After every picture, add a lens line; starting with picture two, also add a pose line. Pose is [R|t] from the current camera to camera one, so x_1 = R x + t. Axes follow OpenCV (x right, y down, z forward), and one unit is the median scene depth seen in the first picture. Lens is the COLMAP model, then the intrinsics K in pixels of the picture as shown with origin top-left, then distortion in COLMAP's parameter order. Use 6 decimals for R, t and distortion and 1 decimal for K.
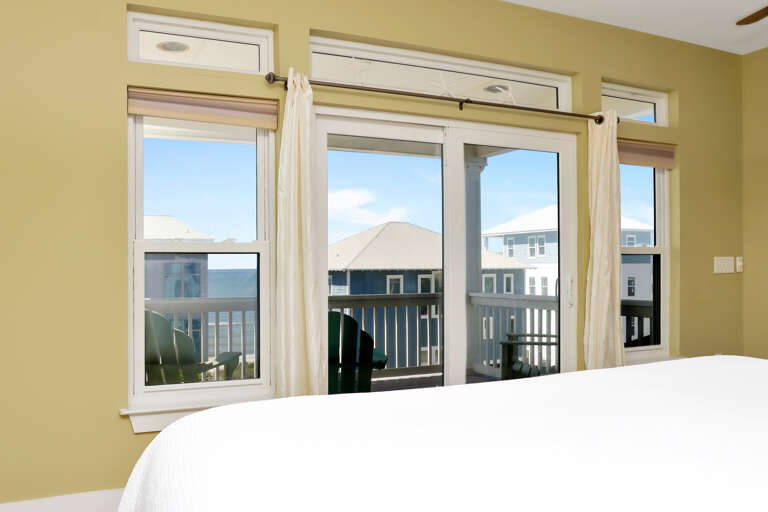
lens RADIAL K [[641.6, 0, 398.3], [0, 641.6, 263.6], [0, 0, 1]] dist [-0.071410, 0.021640]
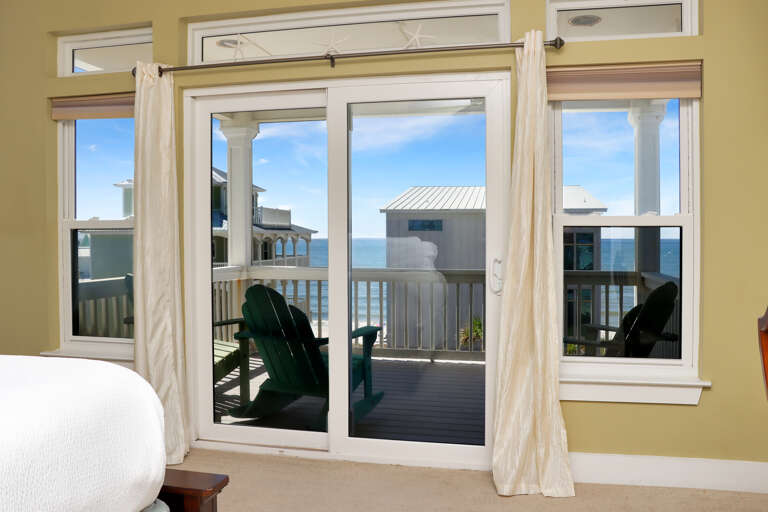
lens RADIAL K [[641.6, 0, 385.1], [0, 641.6, 256.2], [0, 0, 1]] dist [-0.071410, 0.021640]
pose [[0.789819, 0.019206, -0.613040, 0.703353], [-0.001016, 0.999549, 0.030005, -0.001913], [0.613340, -0.023075, 0.789482, 0.328407]]
